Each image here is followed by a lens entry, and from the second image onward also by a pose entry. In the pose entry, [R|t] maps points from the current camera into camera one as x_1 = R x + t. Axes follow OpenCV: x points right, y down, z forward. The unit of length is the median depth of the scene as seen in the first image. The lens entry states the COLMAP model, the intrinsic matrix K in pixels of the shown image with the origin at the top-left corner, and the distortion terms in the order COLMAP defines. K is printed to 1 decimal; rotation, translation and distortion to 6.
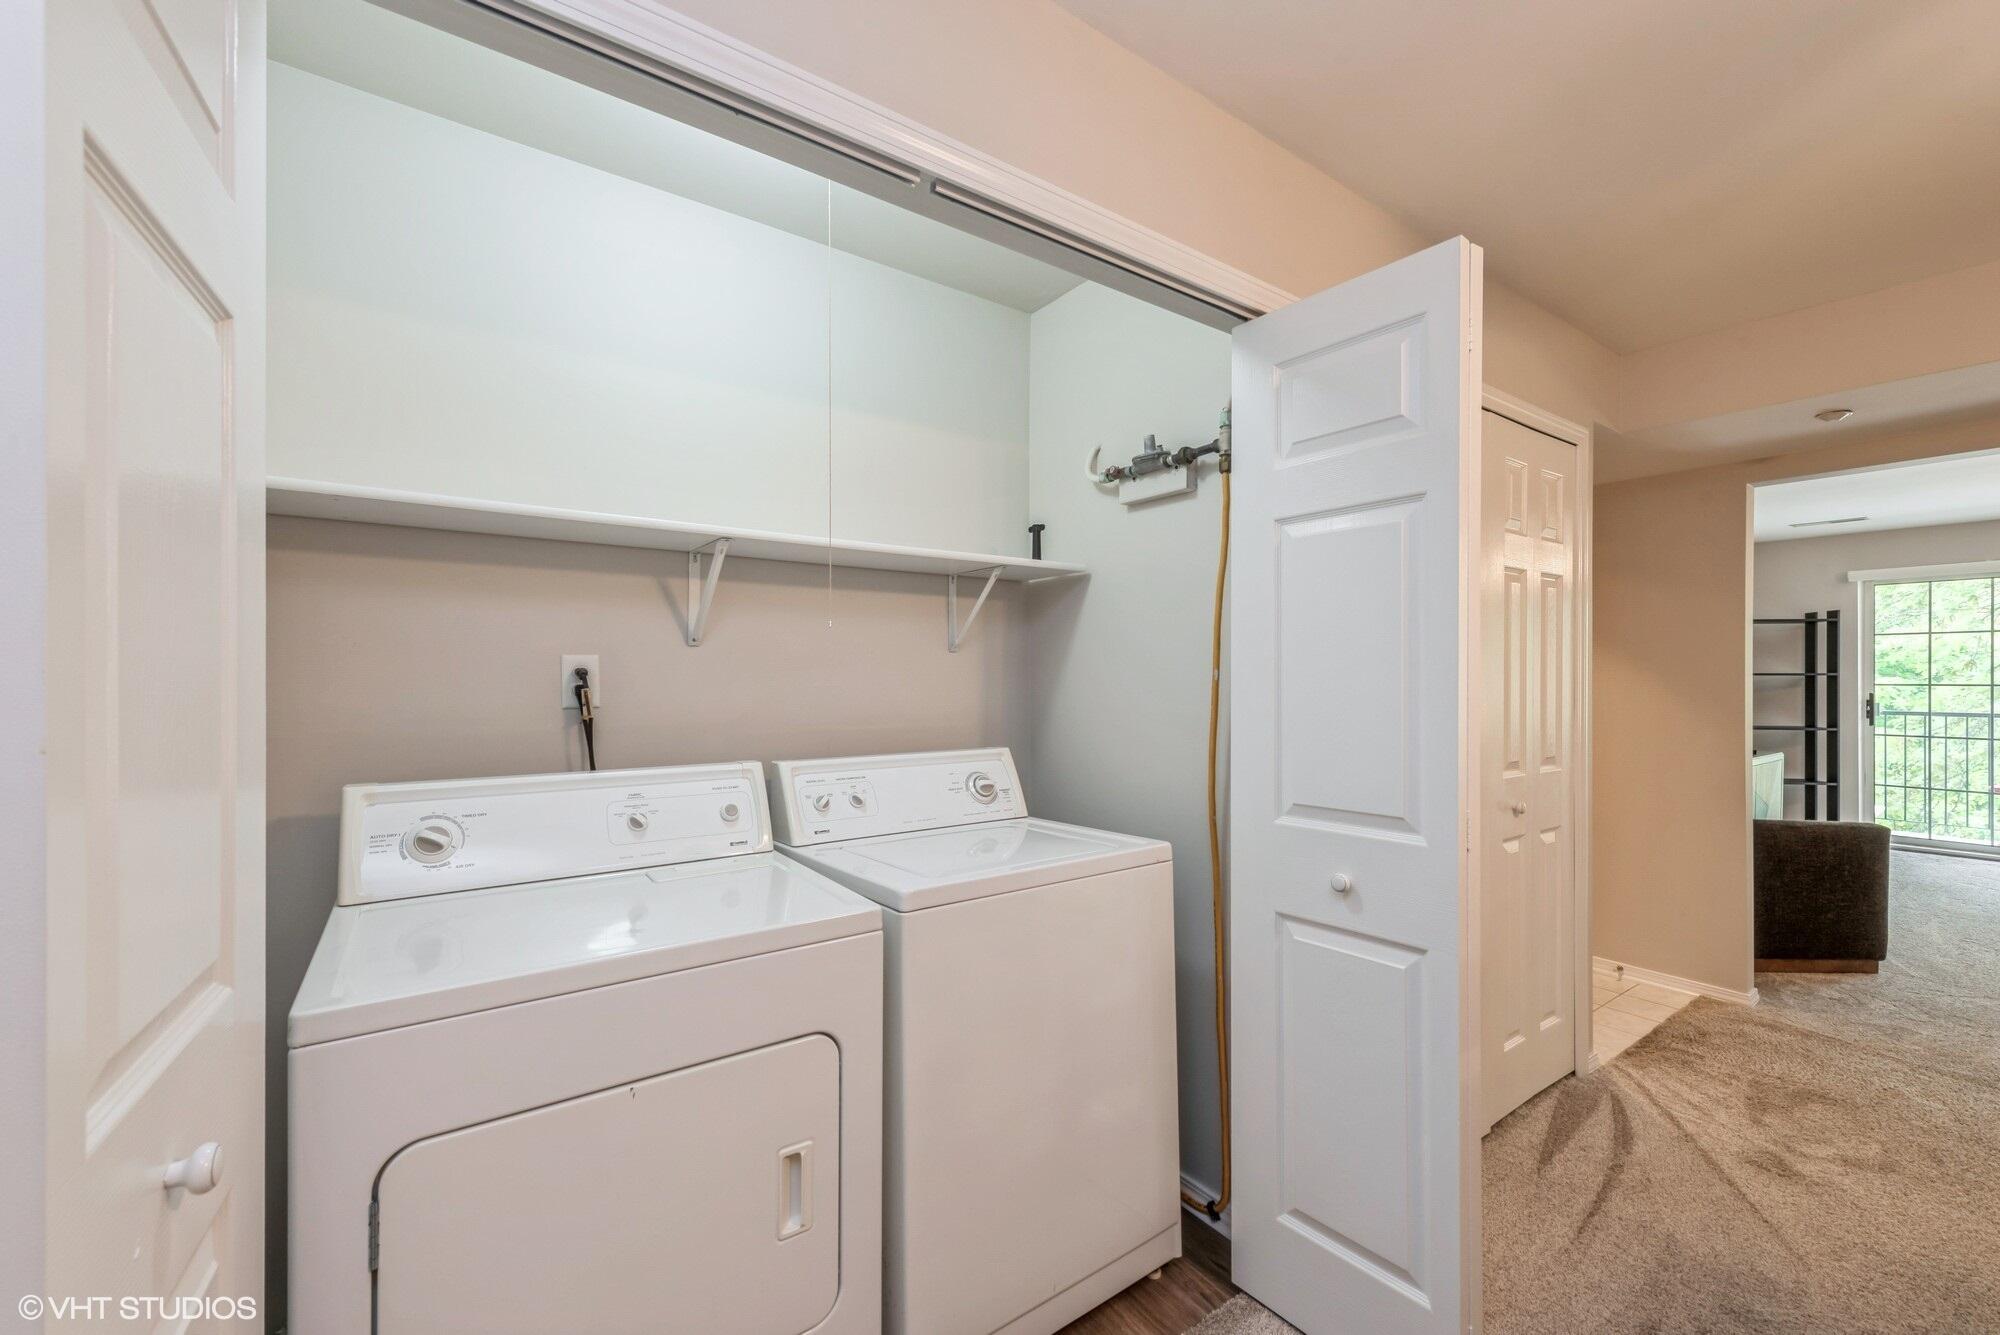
lens RADIAL K [[794.3, 0, 995.2], [0, 794.3, 676.9], [0, 0, 1]] dist [-0.002896, -0.001240]
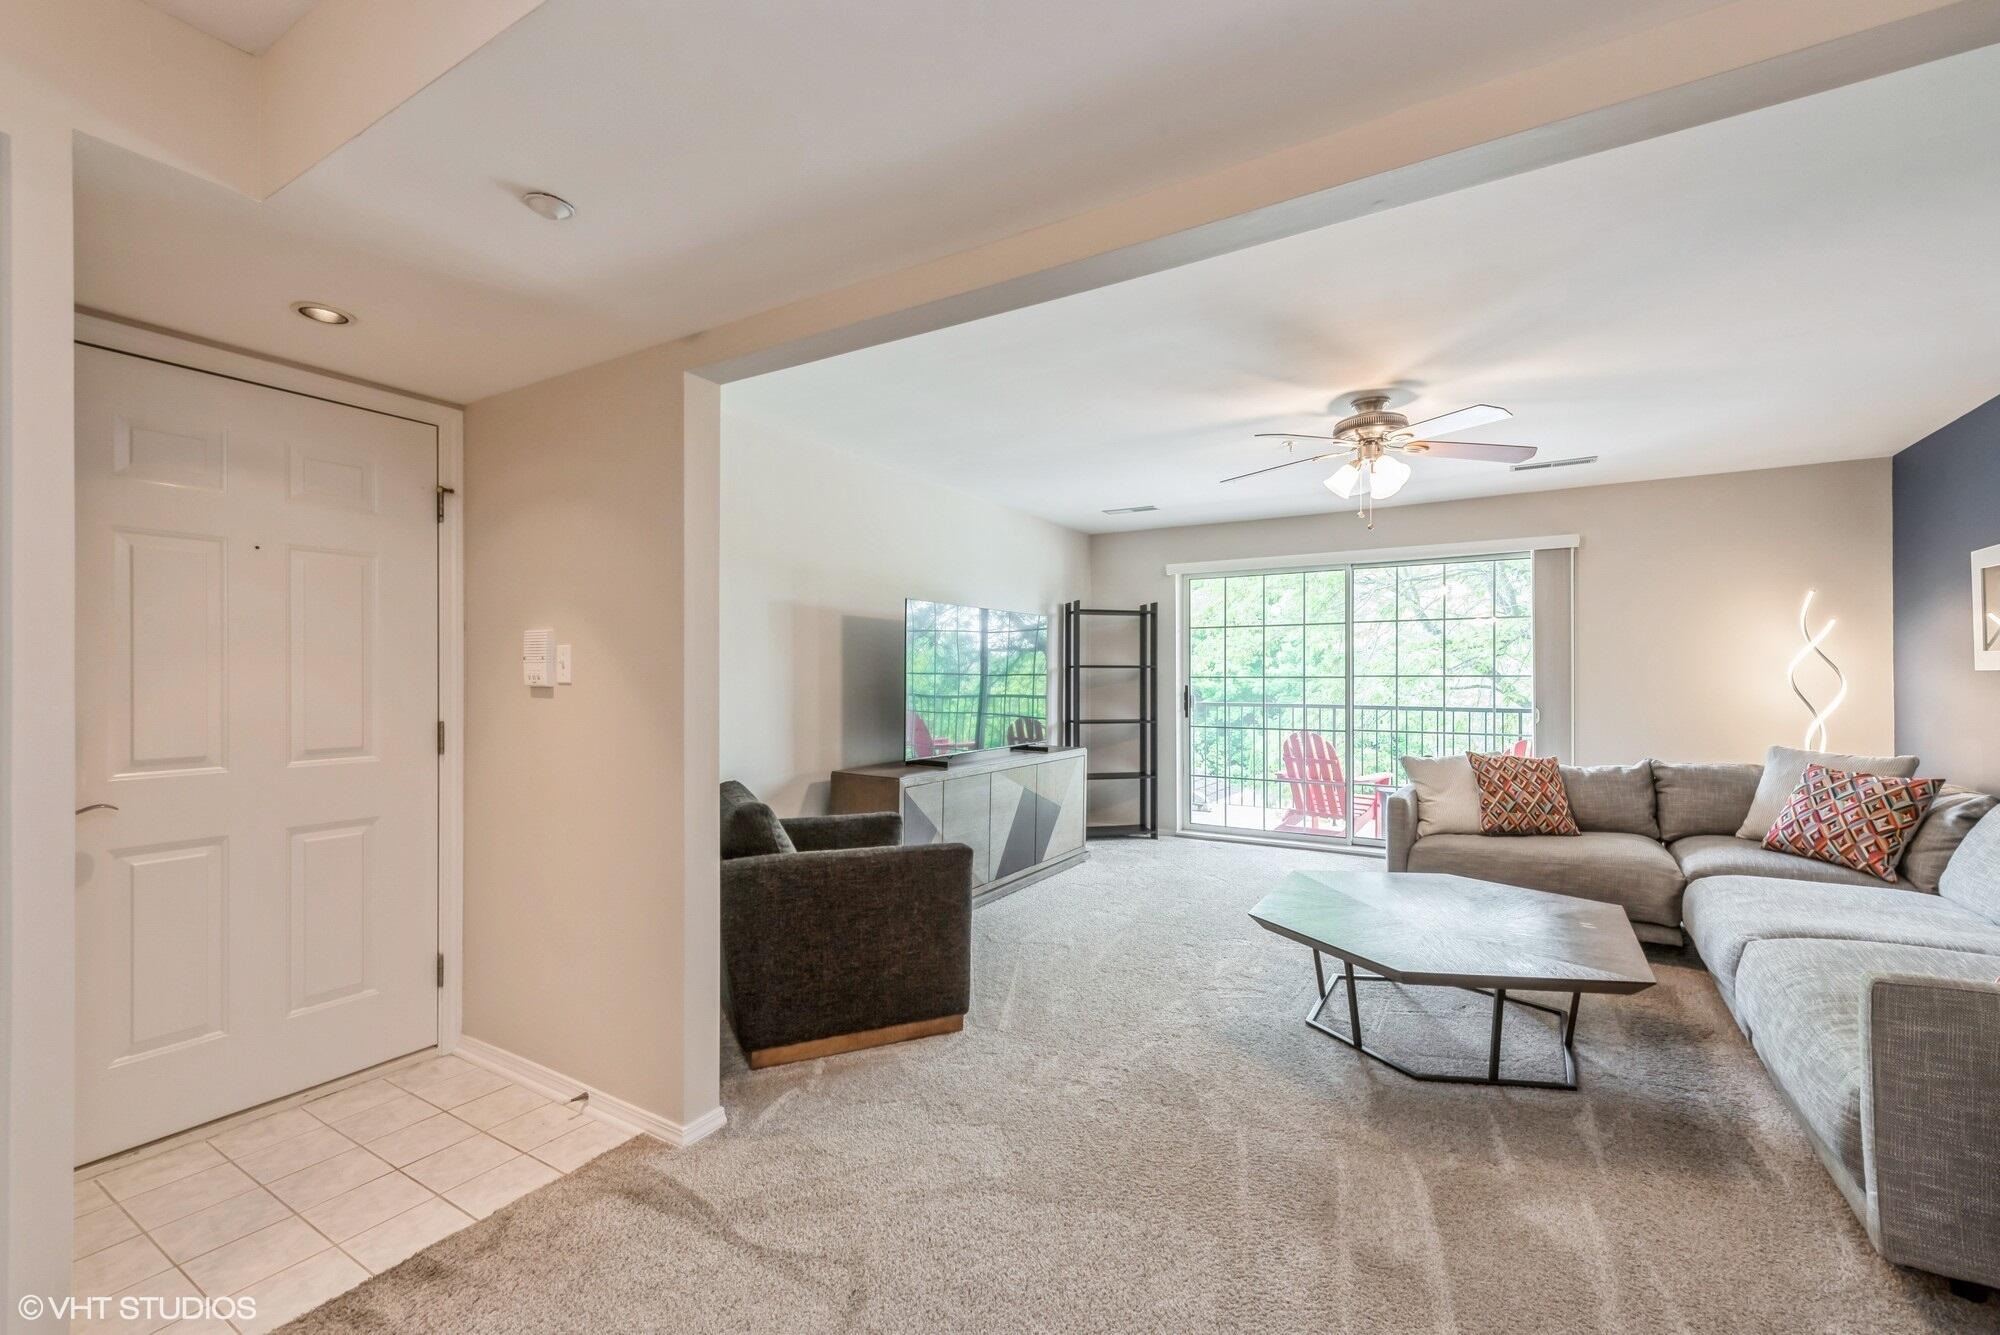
lens RADIAL K [[833.7, 0, 1011.9], [0, 833.7, 676.9], [0, 0, 1]] dist [0.010826, -0.002704]
pose [[0.908435, 0.000654, 0.418026, 0.937555], [-0.000678, 1.000000, -0.000091, 0.020738], [-0.418026, -0.000201, 0.908435, 0.247269]]
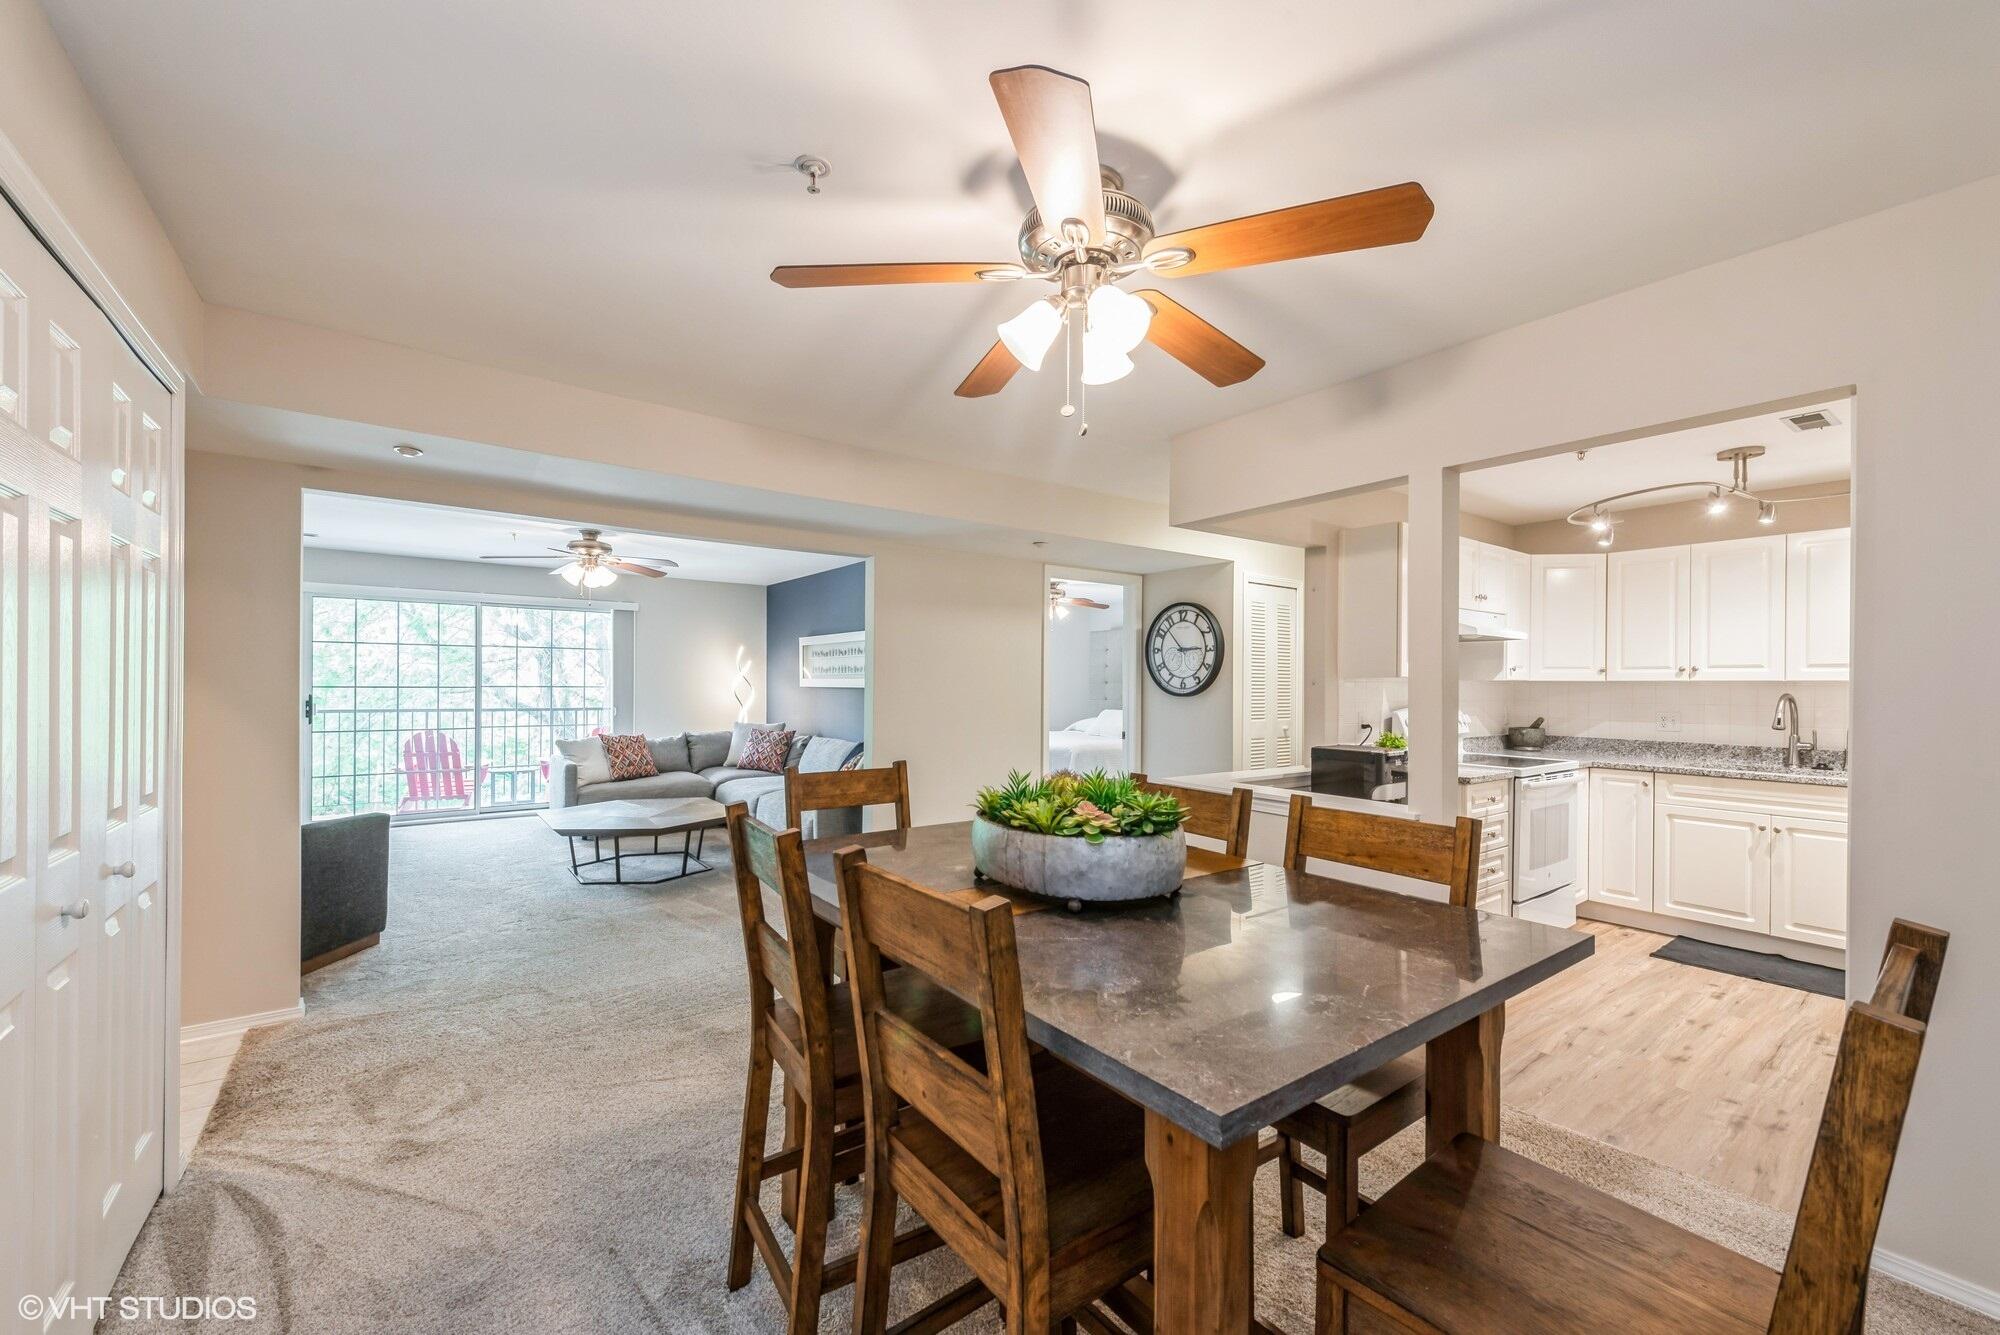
lens RADIAL K [[794.3, 0, 1008.1], [0, 794.3, 678.3], [0, 0, 1]] dist [-0.002896, -0.001240]
pose [[-0.049764, 0.003843, 0.998754, -0.079205], [-0.008606, 0.999954, -0.004276, -0.010913], [-0.998724, -0.008808, -0.049728, 0.177861]]
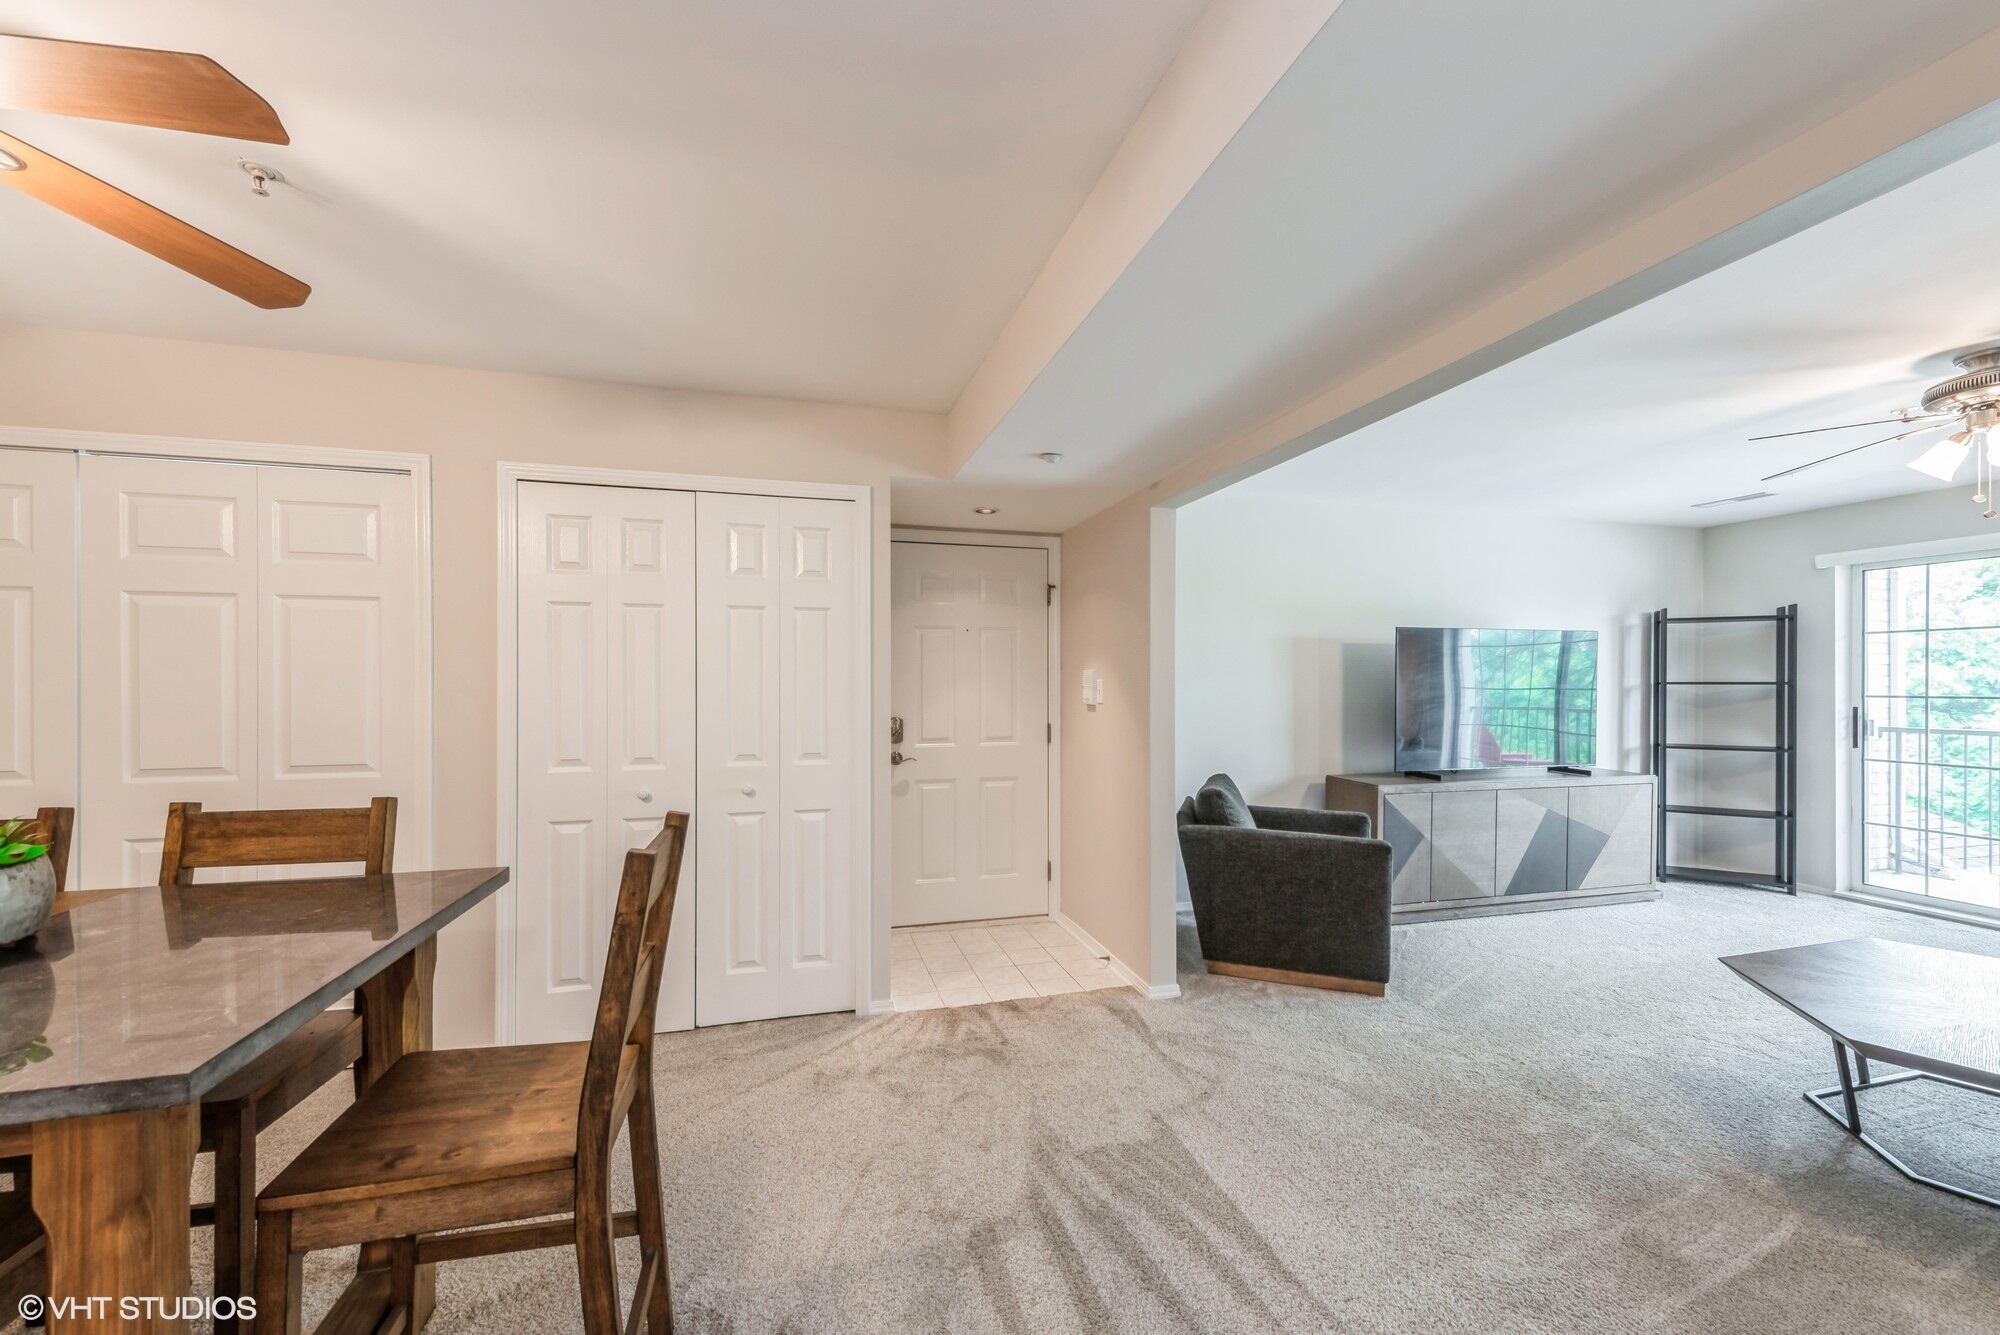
lens RADIAL K [[794.3, 0, 1001.6], [0, 794.3, 689.2], [0, 0, 1]] dist [-0.002896, -0.001240]
pose [[0.944480, 0.003190, -0.328553, 1.146618], [-0.001006, 0.999976, 0.006818, -0.003363], [0.328567, -0.006109, 0.944461, -0.065171]]
